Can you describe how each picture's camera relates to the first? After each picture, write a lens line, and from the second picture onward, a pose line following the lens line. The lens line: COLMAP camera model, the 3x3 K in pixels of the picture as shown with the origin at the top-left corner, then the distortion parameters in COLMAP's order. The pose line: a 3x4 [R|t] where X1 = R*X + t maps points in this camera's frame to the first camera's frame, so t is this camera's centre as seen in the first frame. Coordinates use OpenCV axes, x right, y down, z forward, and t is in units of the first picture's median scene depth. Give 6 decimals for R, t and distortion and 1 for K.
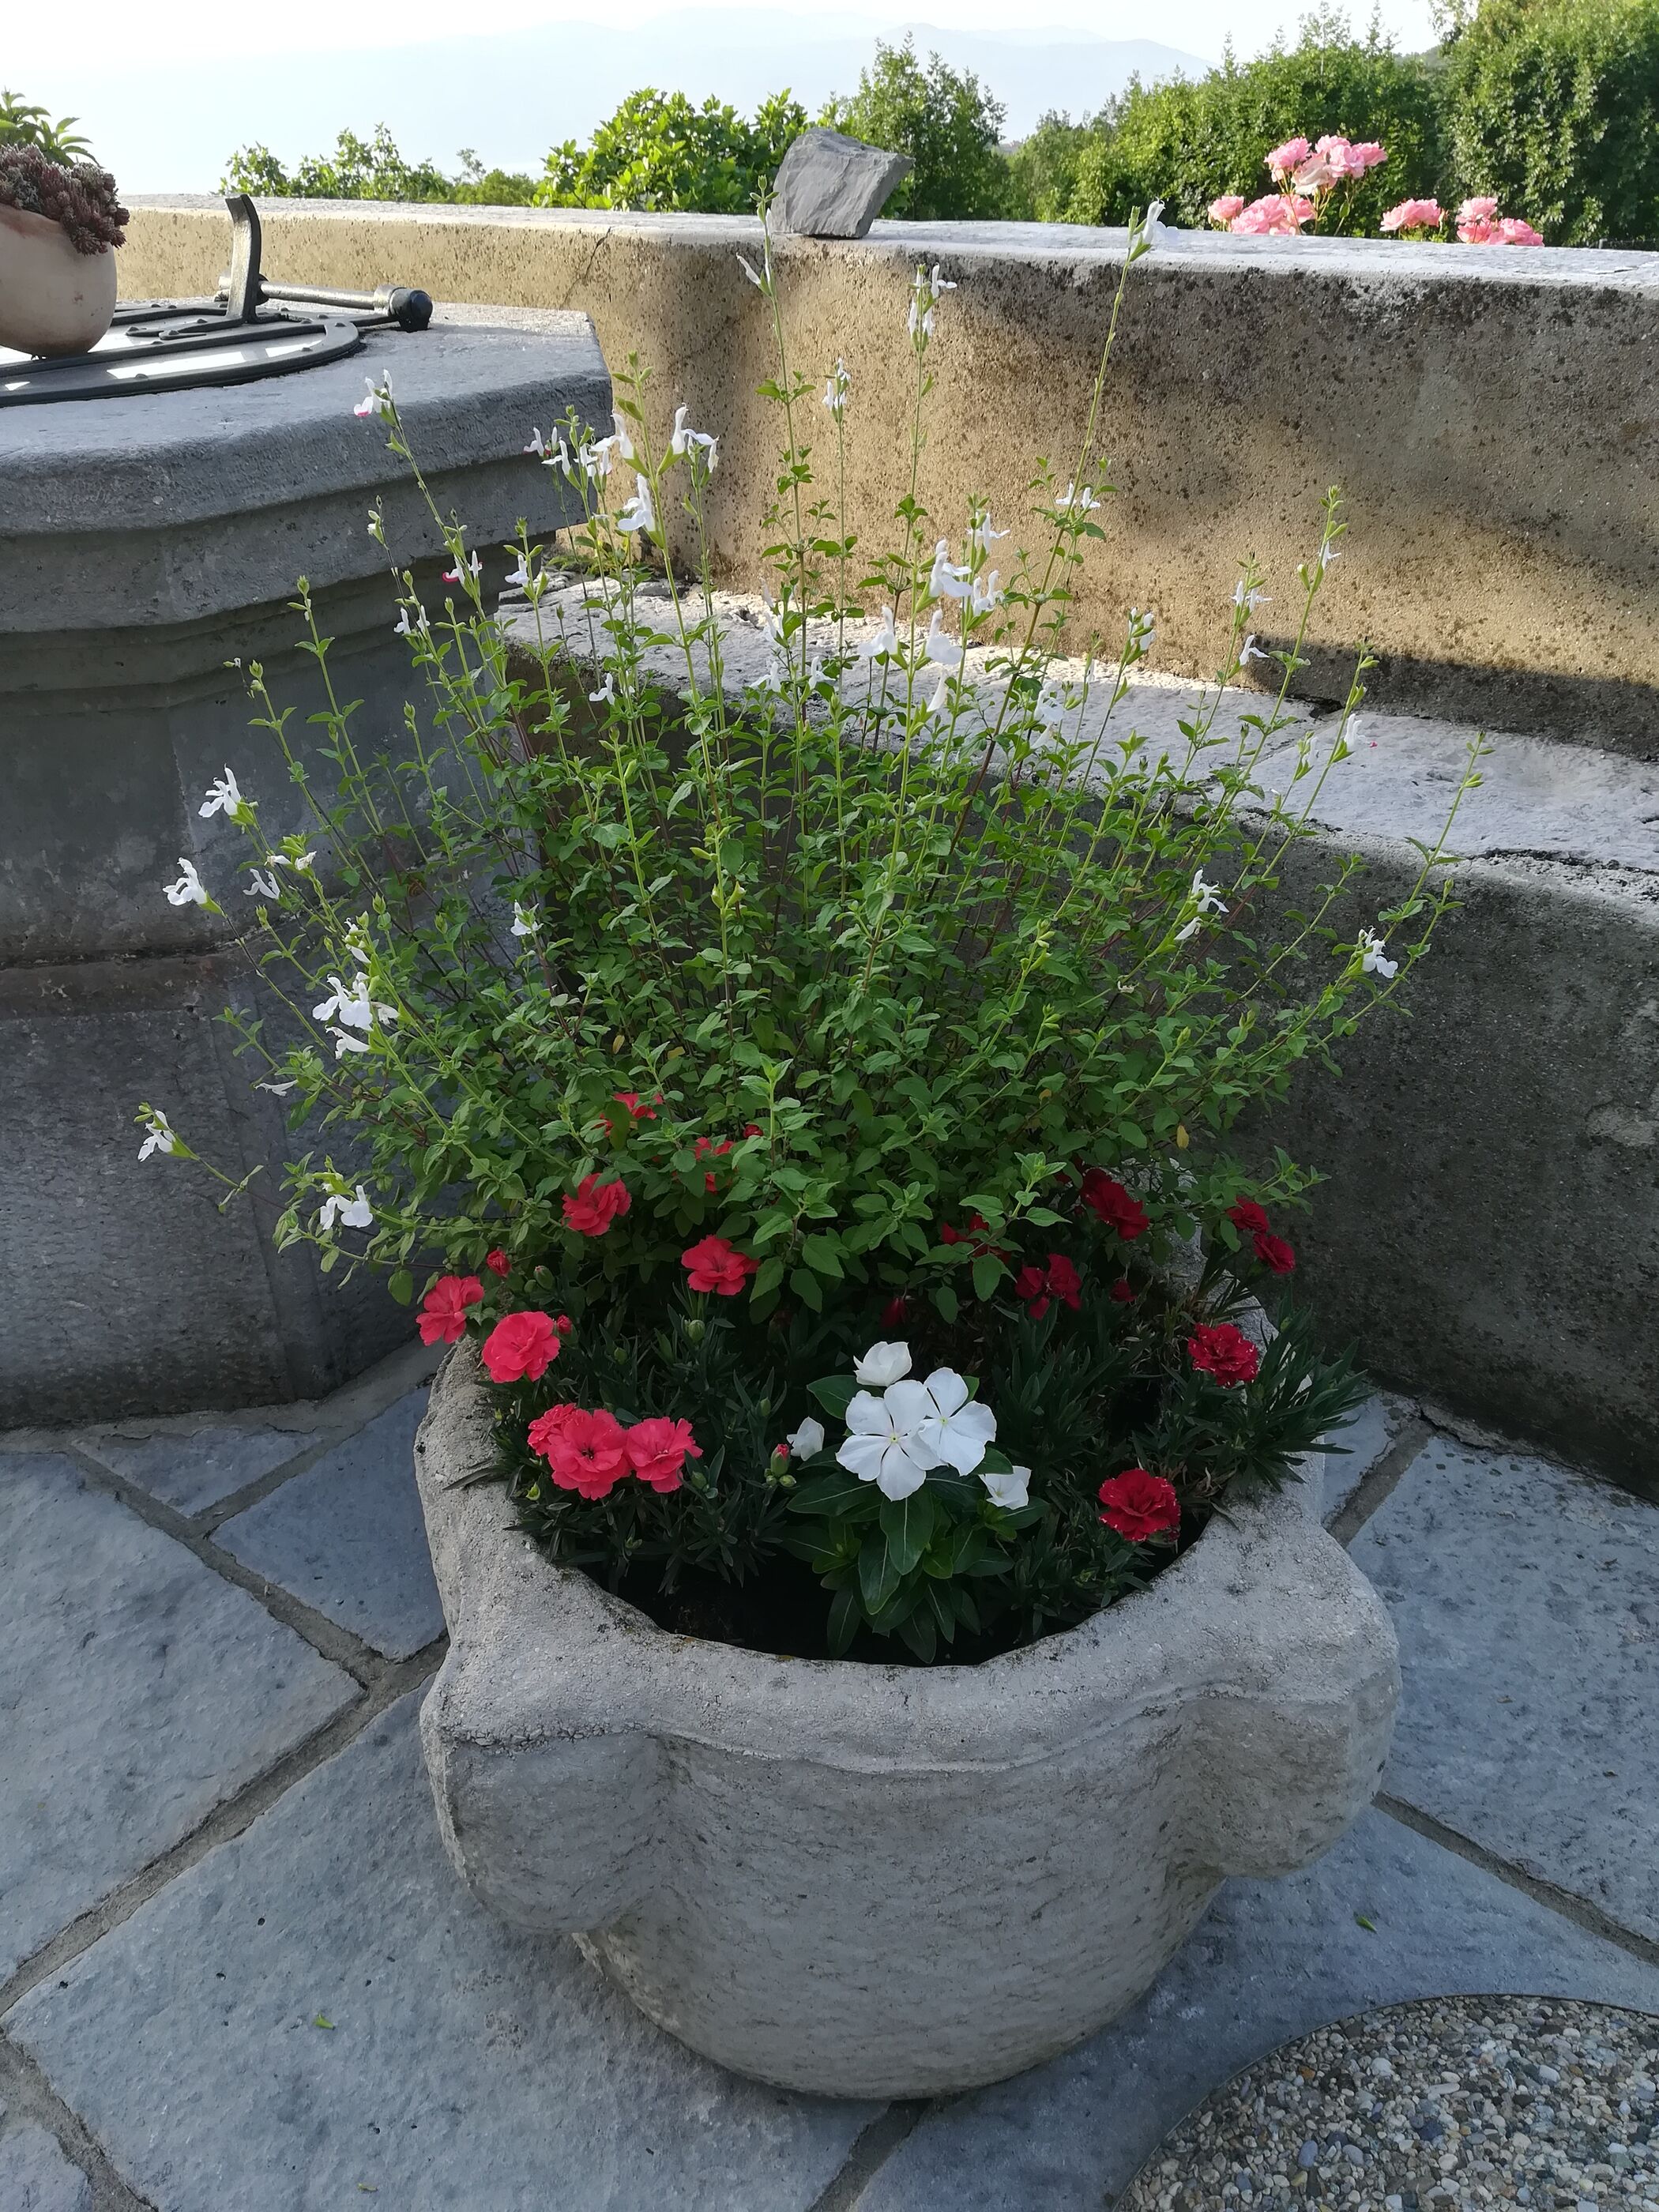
lens RADIAL K [[1726.4, 0, 832.1], [0, 1726.4, 1102.3], [0, 0, 1]] dist [0.000652, -0.006020]
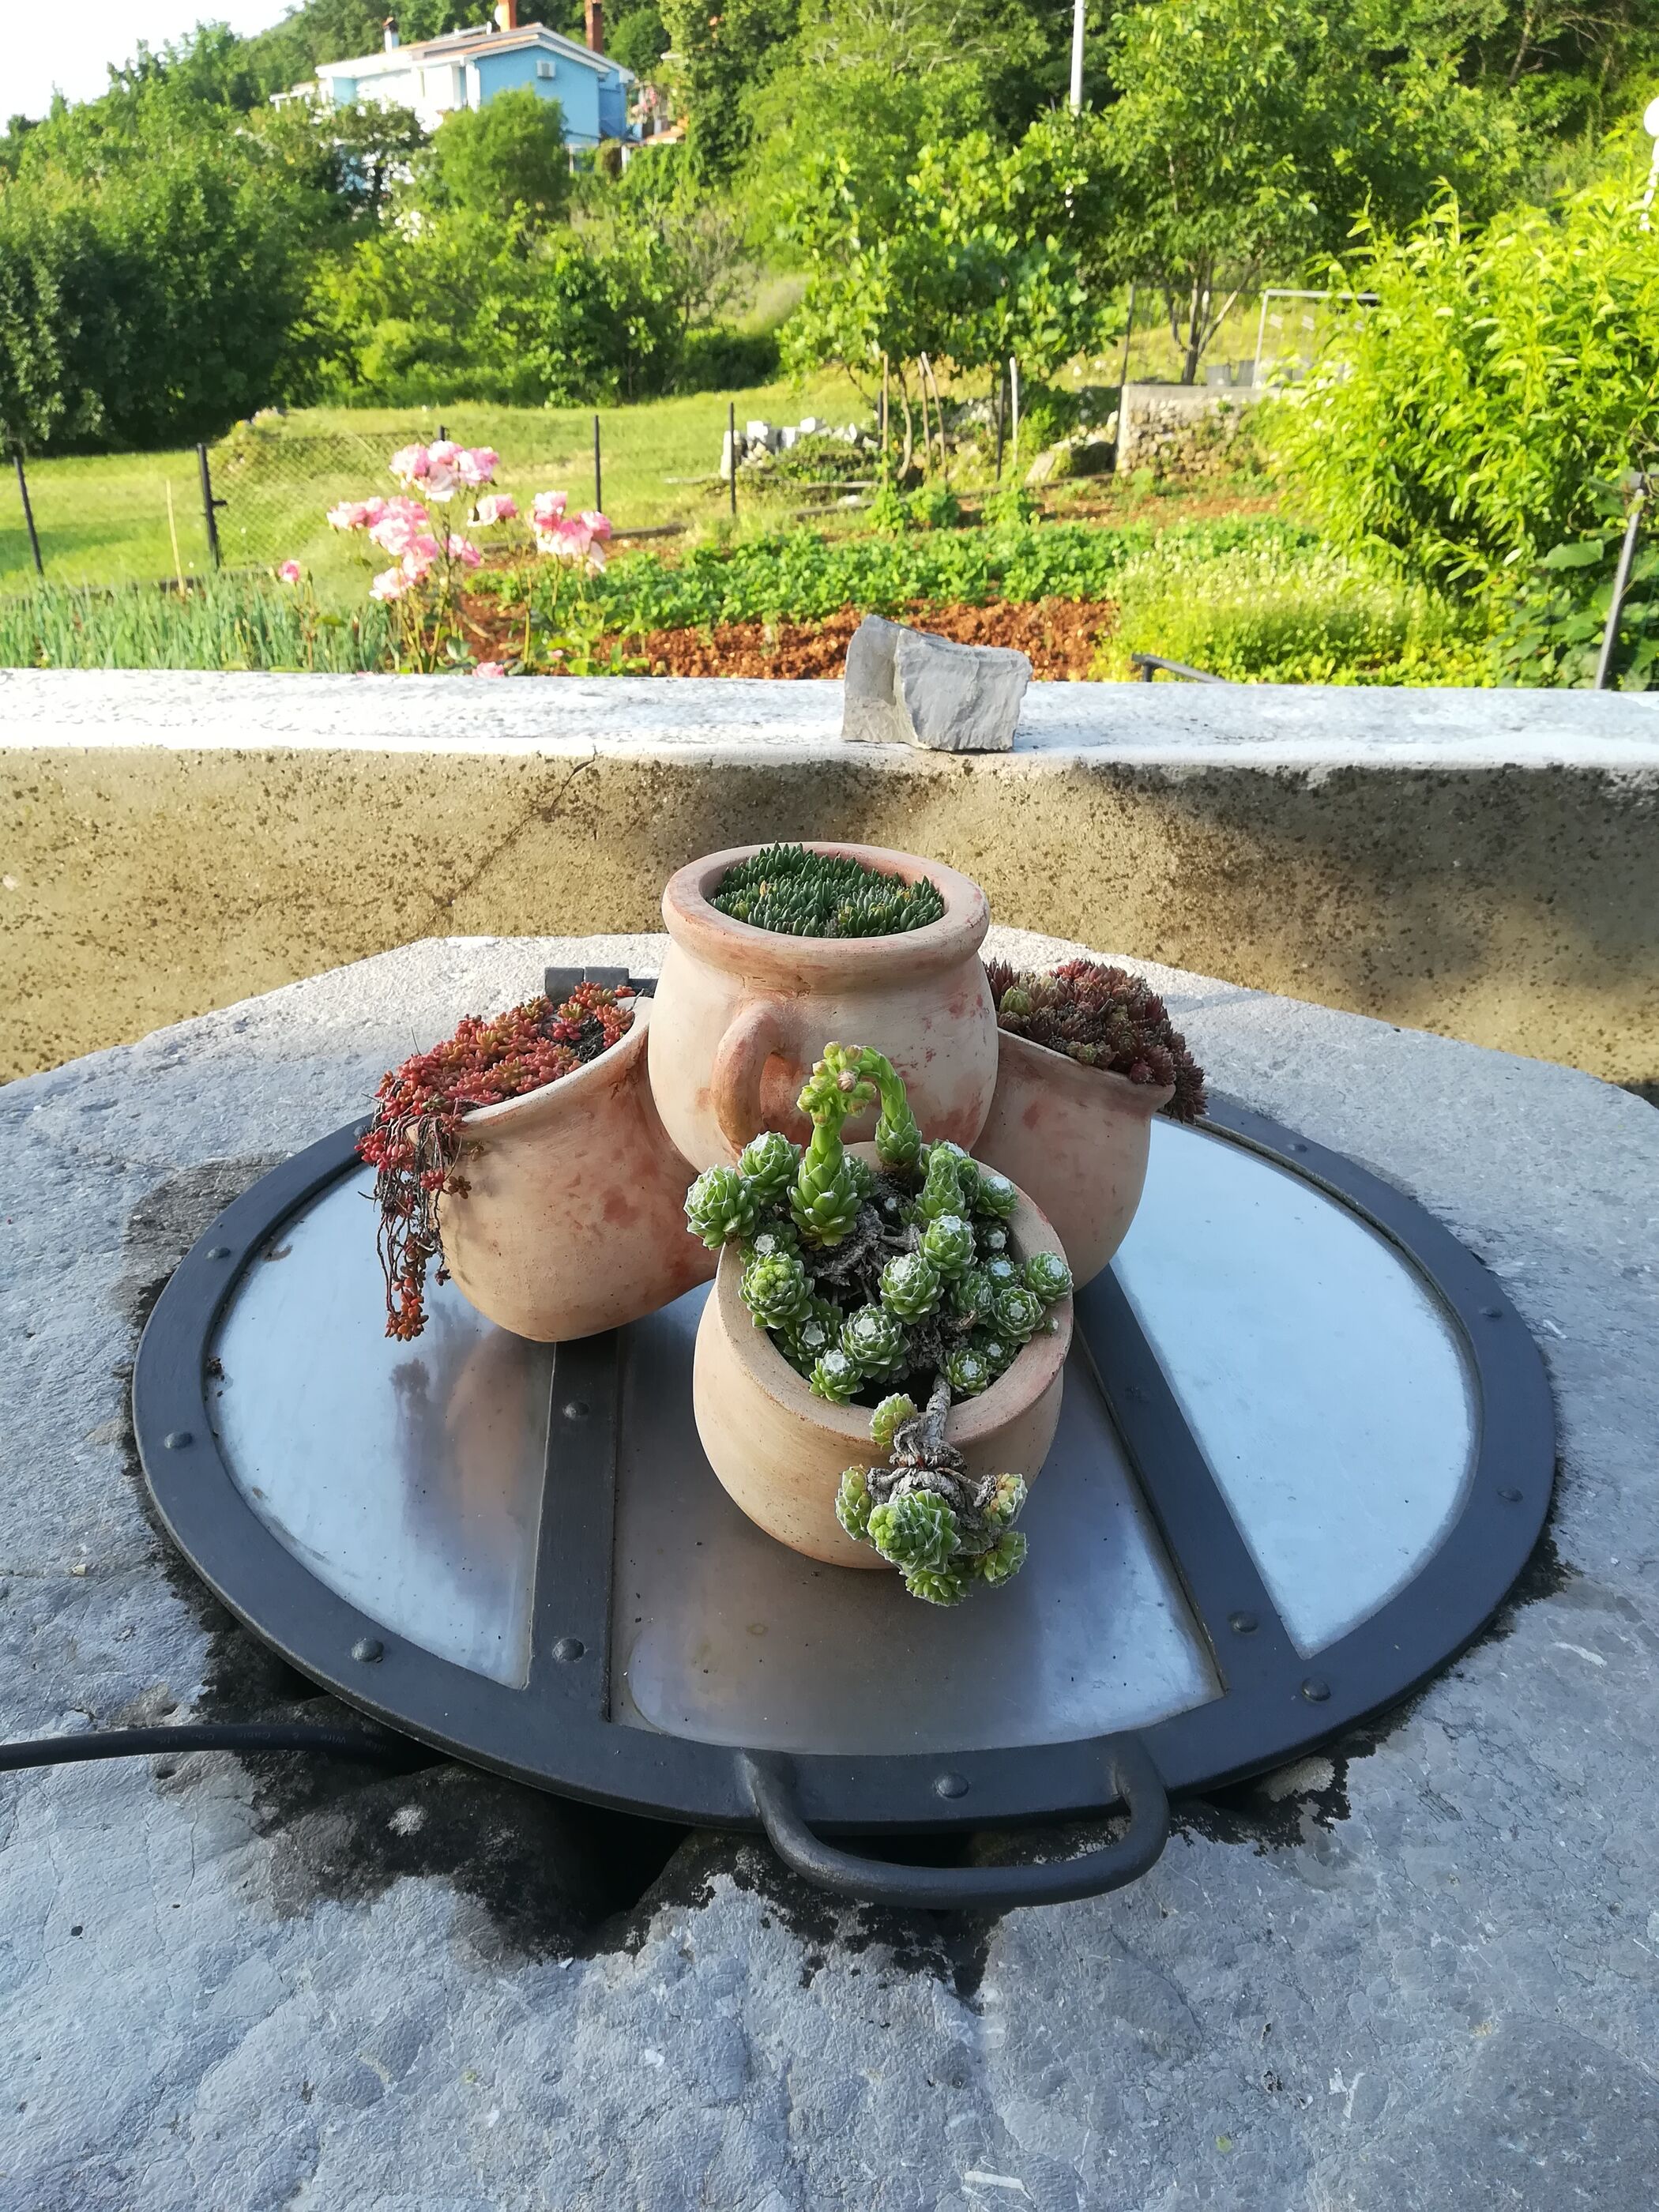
lens RADIAL K [[1726.4, 0, 830.1], [0, 1726.4, 1110.3], [0, 0, 1]] dist [0.000652, -0.006020]
pose [[0.718518, -0.268146, 0.641740, -0.667686], [0.320706, 0.946479, 0.036403, -0.411978], [-0.617154, 0.179654, 0.766058, 0.461317]]
